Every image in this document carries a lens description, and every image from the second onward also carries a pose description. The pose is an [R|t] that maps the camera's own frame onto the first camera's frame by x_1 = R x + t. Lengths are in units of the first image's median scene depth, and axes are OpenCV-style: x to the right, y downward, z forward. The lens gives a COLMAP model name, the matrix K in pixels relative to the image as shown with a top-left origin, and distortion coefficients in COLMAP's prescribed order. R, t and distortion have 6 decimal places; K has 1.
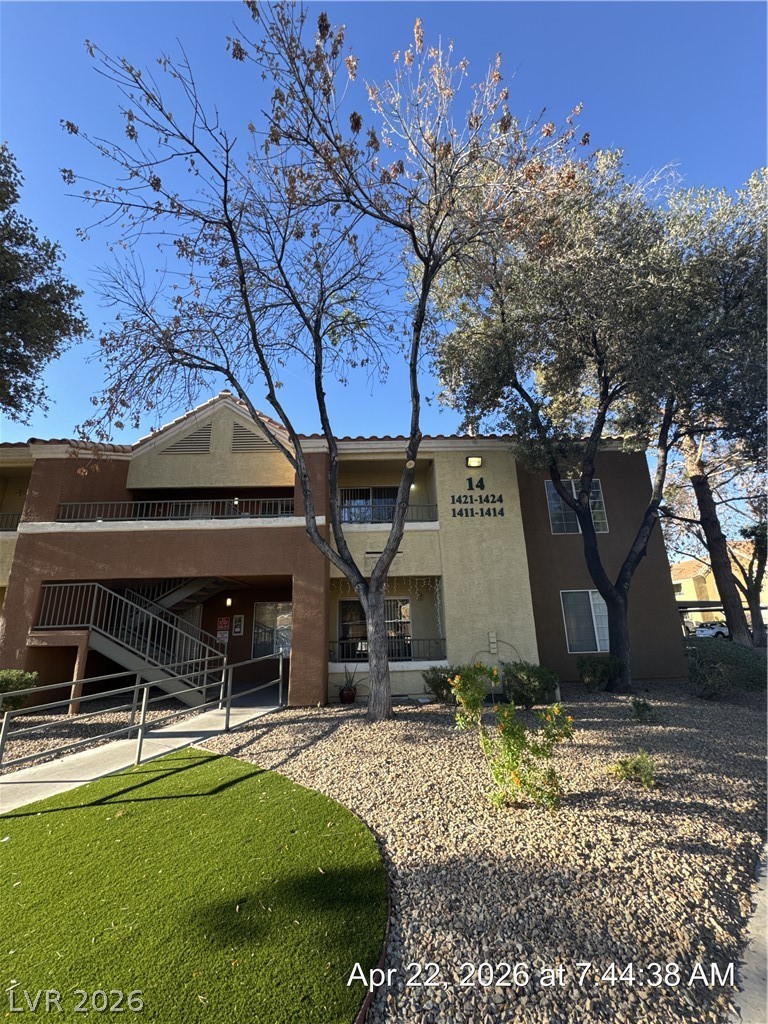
lens RADIAL K [[410.5, 0, 384.0], [0, 410.5, 512.0], [0, 0, 1]] dist [-0.002387, -0.000204]
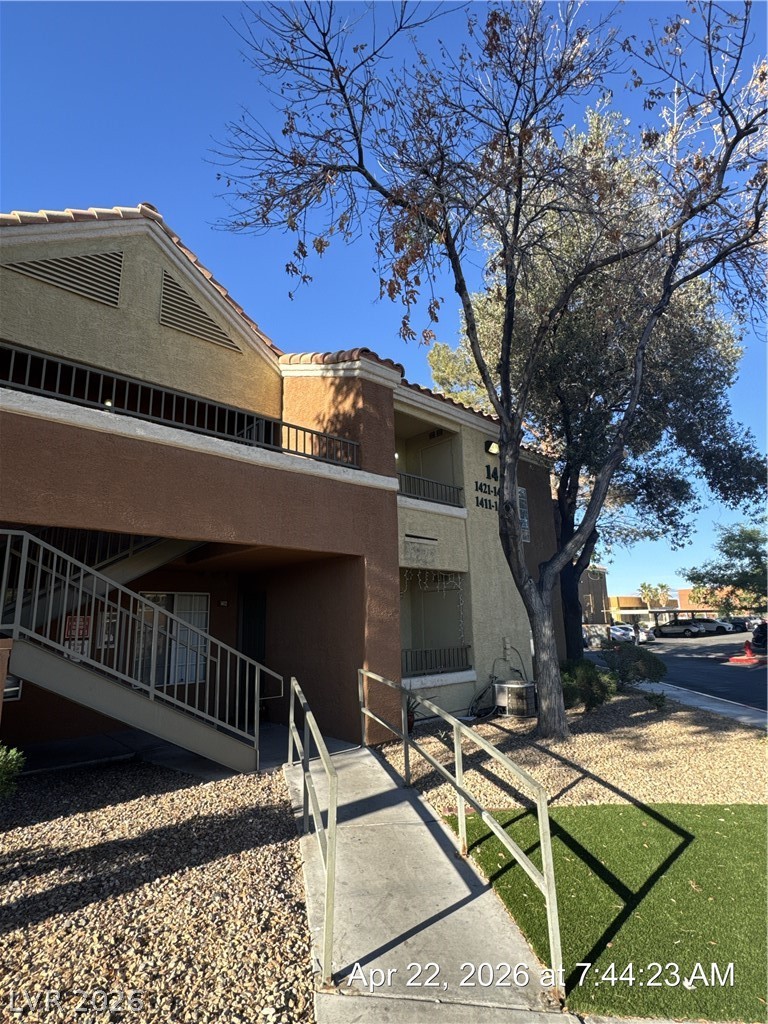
lens RADIAL K [[521.7, 0, 384.0], [0, 521.7, 512.0], [0, 0, 1]] dist [-0.000077, 0.000154]
pose [[0.743516, 0.150598, 0.651540, -0.719074], [-0.176023, 0.984027, -0.026578, 0.091563], [-0.645135, -0.094925, 0.758149, 0.305976]]
